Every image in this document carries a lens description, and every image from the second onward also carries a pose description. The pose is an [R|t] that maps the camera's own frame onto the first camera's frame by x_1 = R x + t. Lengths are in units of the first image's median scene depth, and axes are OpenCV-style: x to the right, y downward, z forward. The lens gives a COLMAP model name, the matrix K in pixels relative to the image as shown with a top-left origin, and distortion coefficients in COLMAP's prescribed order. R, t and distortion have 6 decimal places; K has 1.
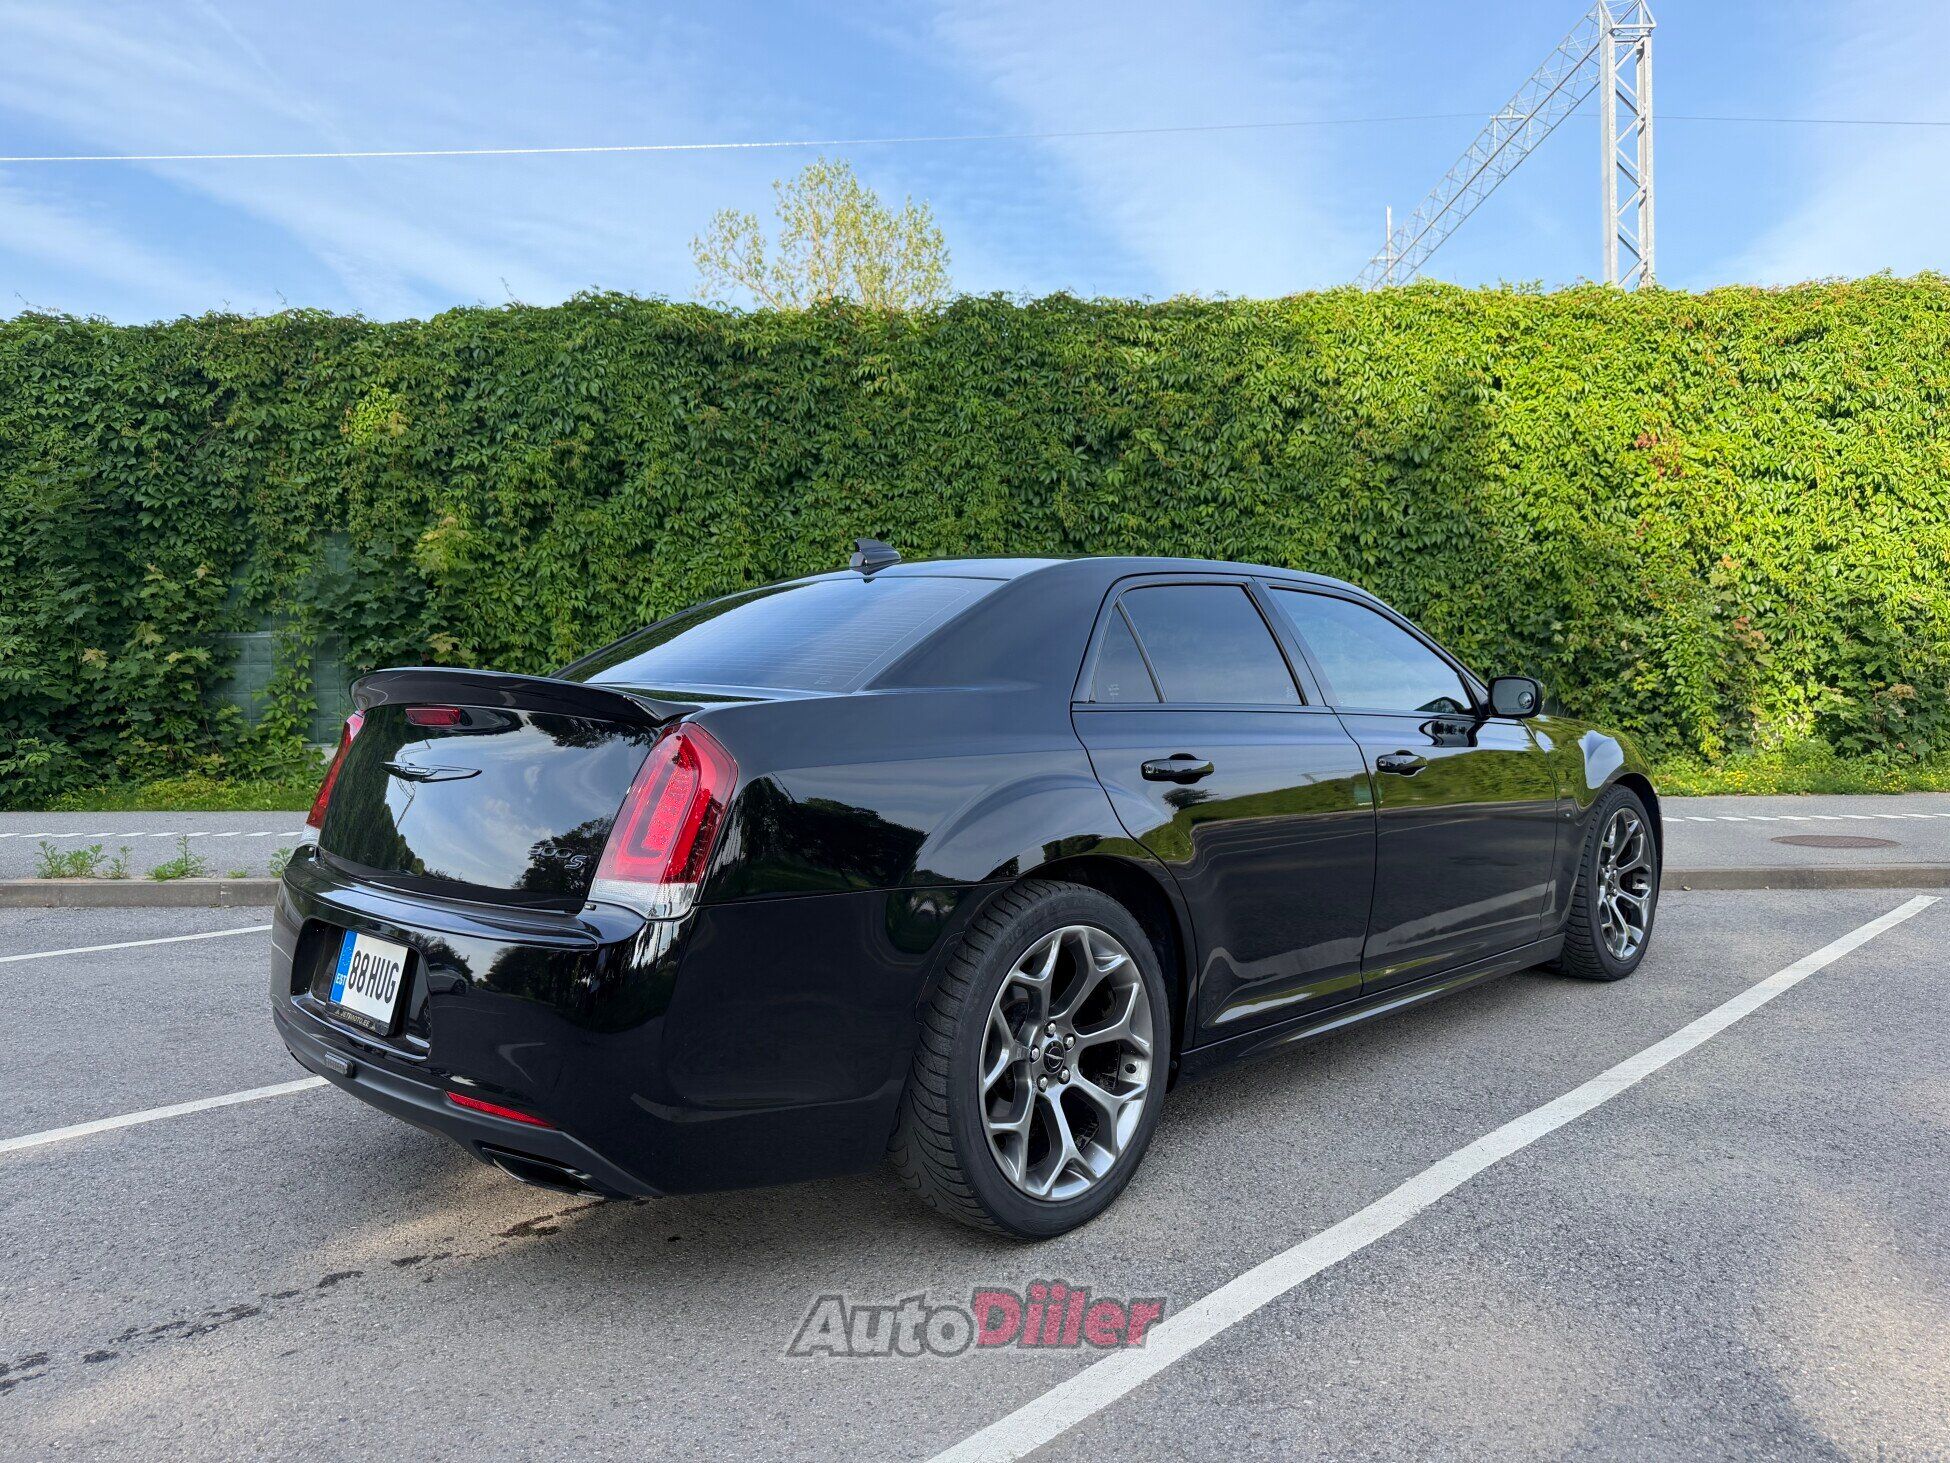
lens RADIAL K [[1336.3, 0, 954.0], [0, 1336.3, 740.5], [0, 0, 1]] dist [0.101314, -0.116571]
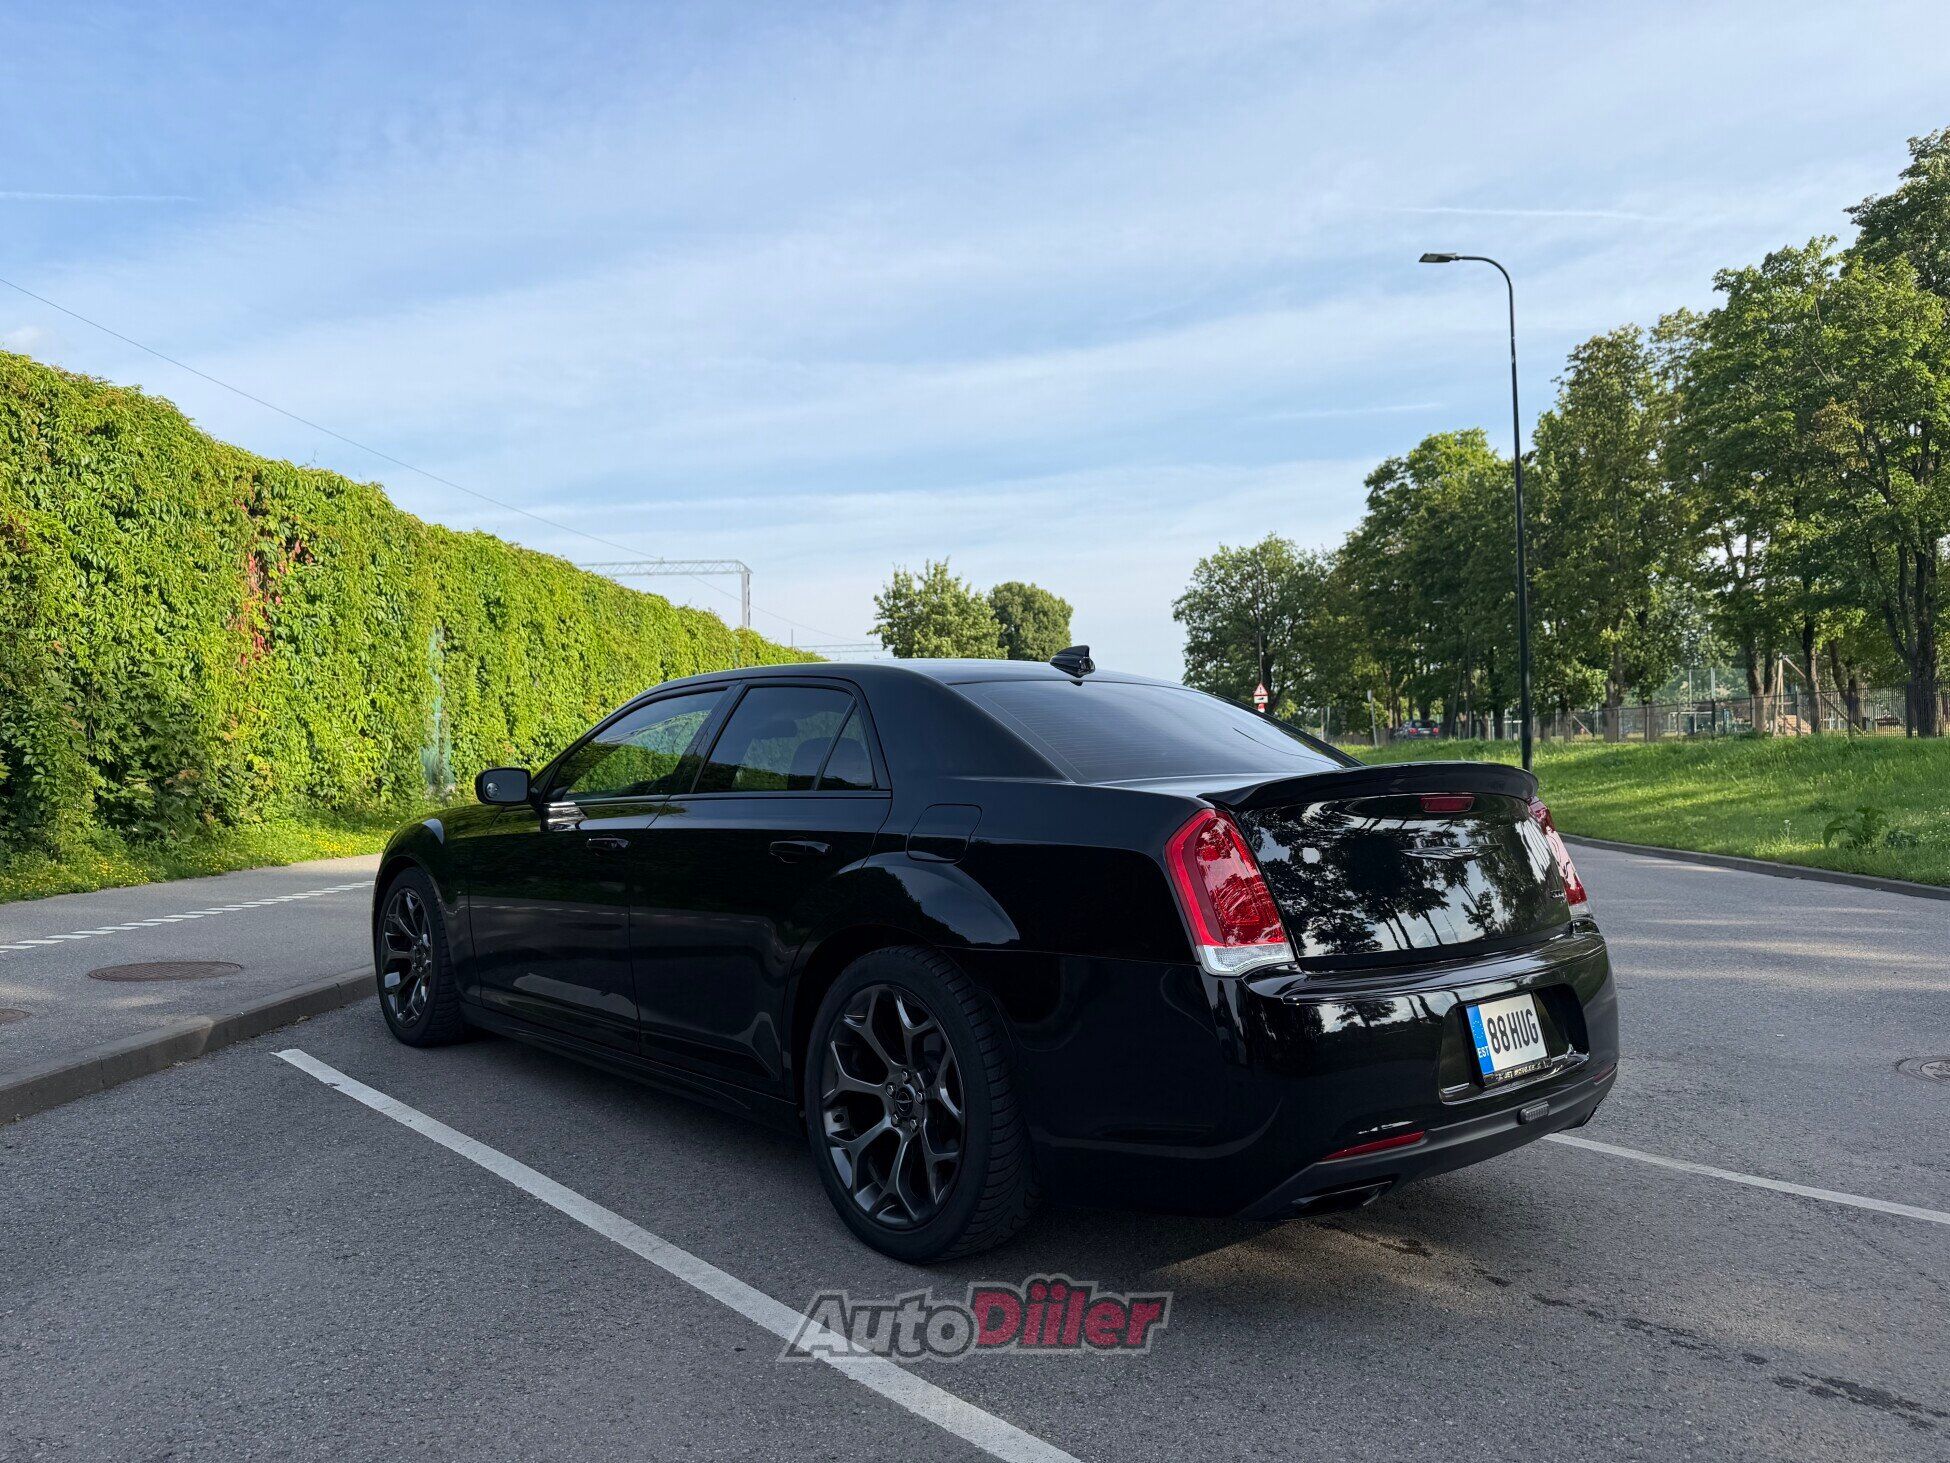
lens RADIAL K [[1372.1, 0, 965.1], [0, 1372.1, 756.0], [0, 0, 1]] dist [0.052158, -0.077703]
pose [[0.070835, 0.017191, 0.997340, -0.345948], [0.037653, 0.999093, -0.019895, -0.010576], [-0.996777, 0.038962, 0.070124, 0.293169]]
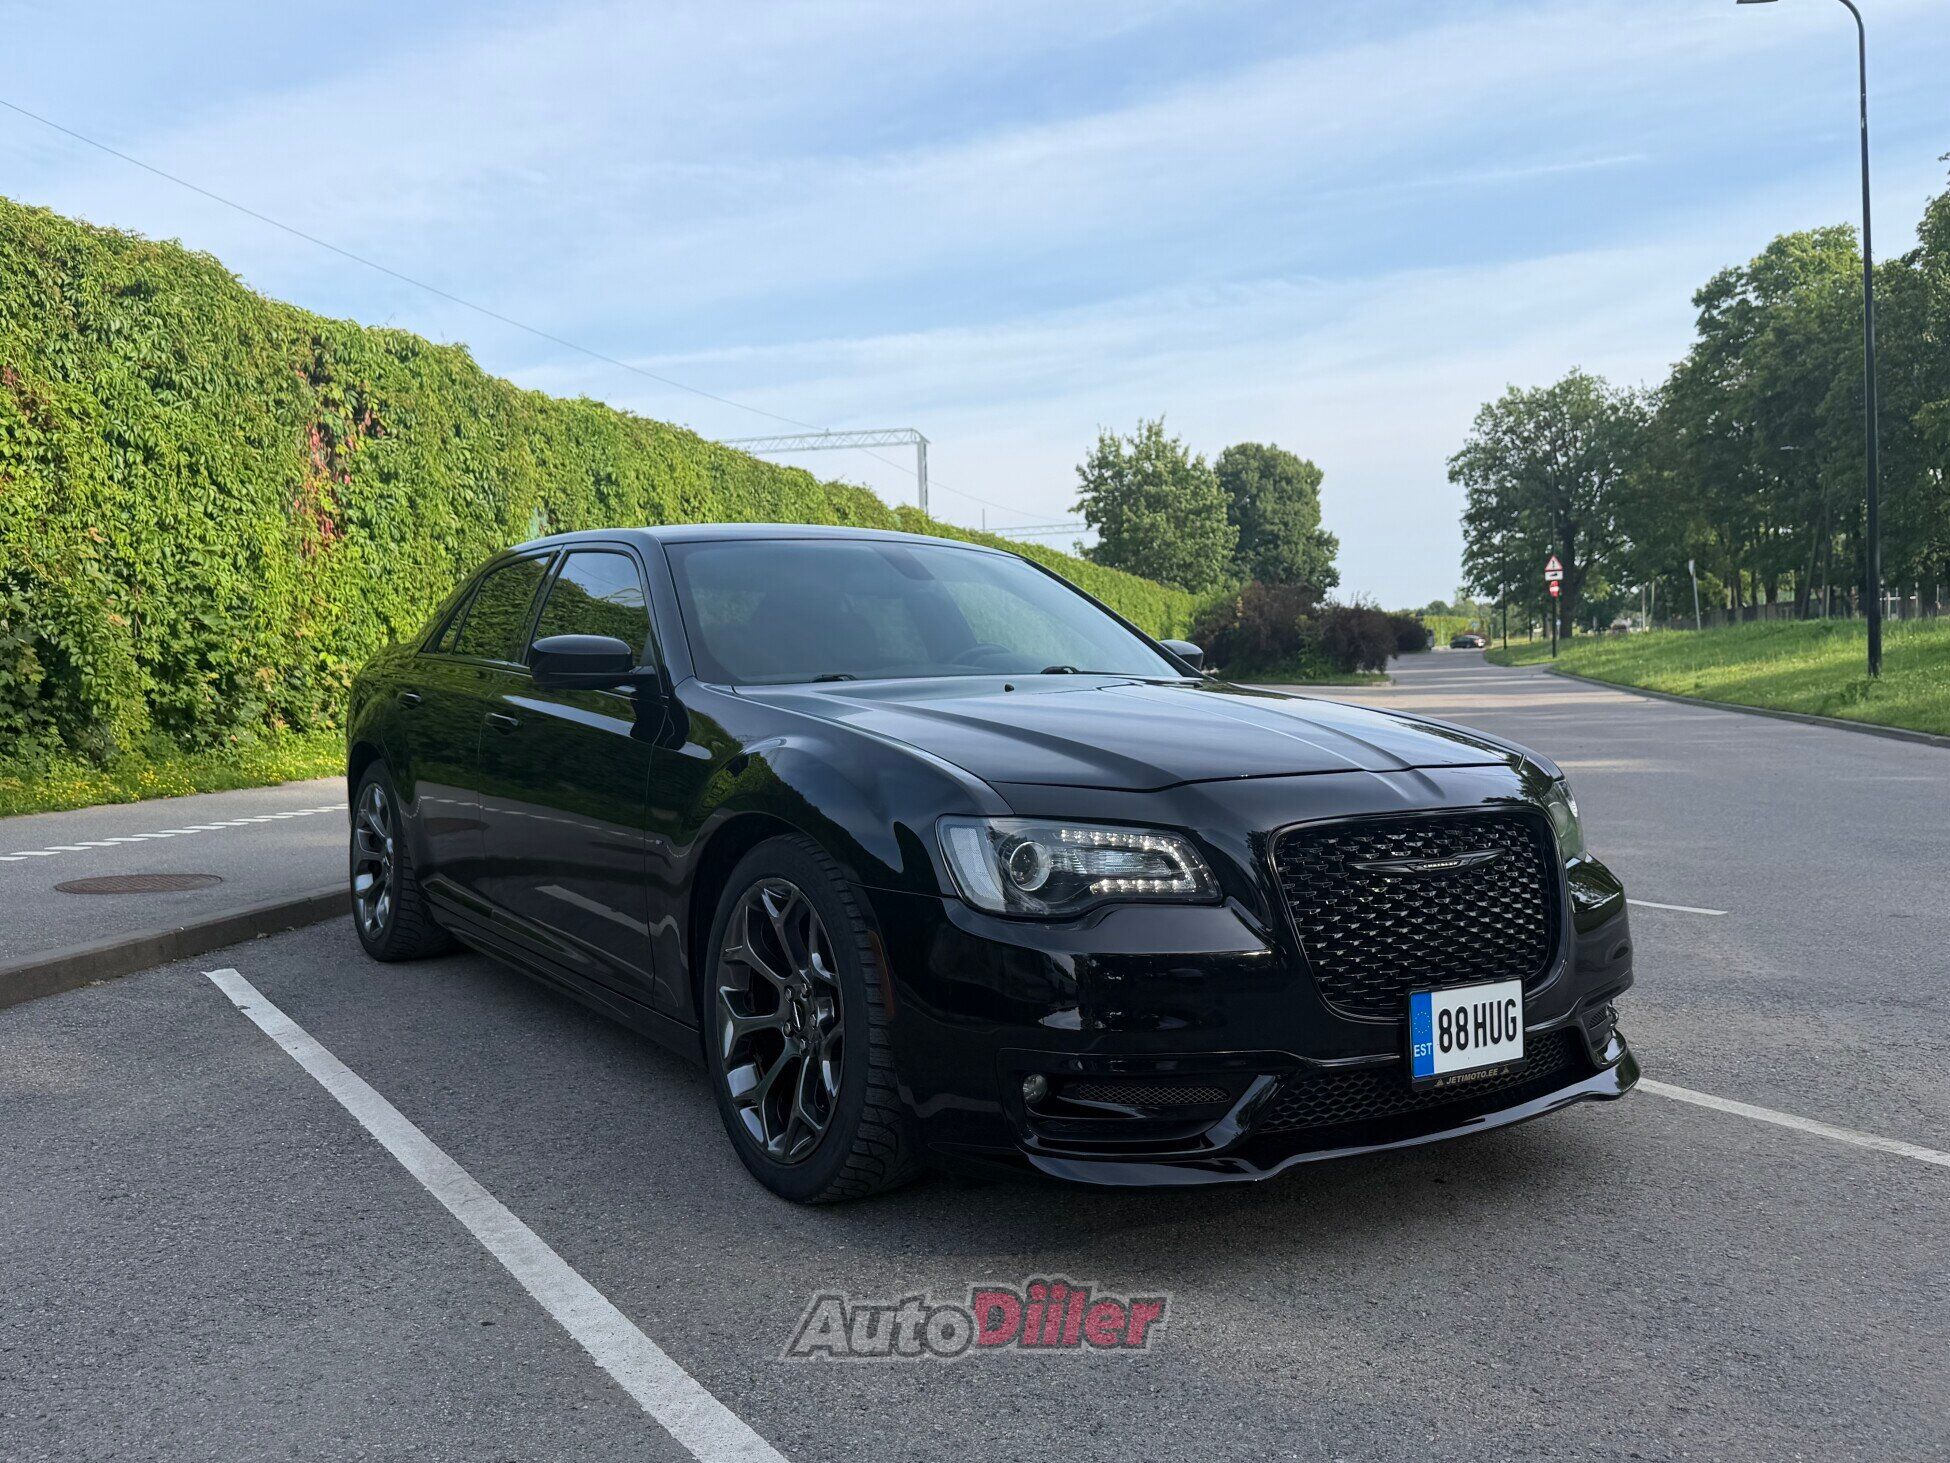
lens RADIAL K [[1588.8, 0, 981.3], [0, 1588.8, 753.6], [0, 0, 1]] dist [0.091103, -0.158269]
pose [[0.213263, -0.042982, 0.976049, -0.307817], [0.049735, 0.998214, 0.033091, 0.002862], [-0.975728, 0.041487, 0.215020, 0.229572]]
